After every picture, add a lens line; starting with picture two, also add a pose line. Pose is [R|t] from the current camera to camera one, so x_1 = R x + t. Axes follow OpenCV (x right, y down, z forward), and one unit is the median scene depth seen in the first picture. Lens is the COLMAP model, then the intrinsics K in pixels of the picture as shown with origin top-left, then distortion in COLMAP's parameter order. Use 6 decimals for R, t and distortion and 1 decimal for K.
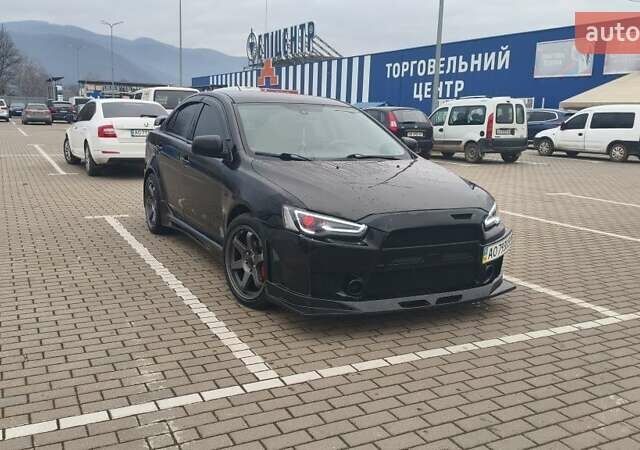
lens RADIAL K [[617.5, 0, 320.0], [0, 617.5, 225.0], [0, 0, 1]] dist [0.101350, -0.218111]
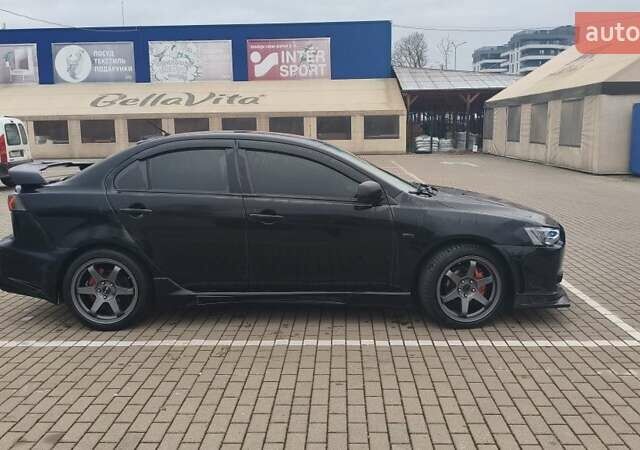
lens RADIAL K [[617.5, 0, 320.0], [0, 617.5, 225.0], [0, 0, 1]] dist [0.101350, -0.218111]
pose [[0.485554, -0.172012, 0.857117, -1.091913], [0.183219, 0.978699, 0.092619, -0.188005], [-0.854791, 0.112069, 0.506727, 0.603553]]
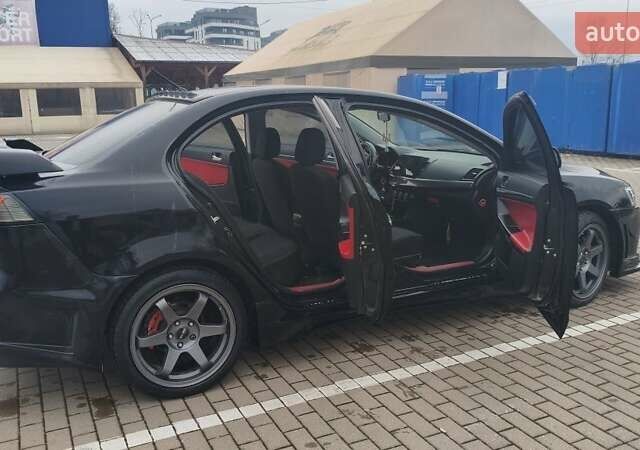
lens RADIAL K [[617.5, 0, 320.0], [0, 617.5, 225.0], [0, 0, 1]] dist [0.101350, -0.218111]
pose [[0.015921, -0.227881, 0.973559, -1.003459], [0.196879, 0.955335, 0.220396, -0.277983], [-0.980299, 0.188164, 0.060075, 1.251348]]
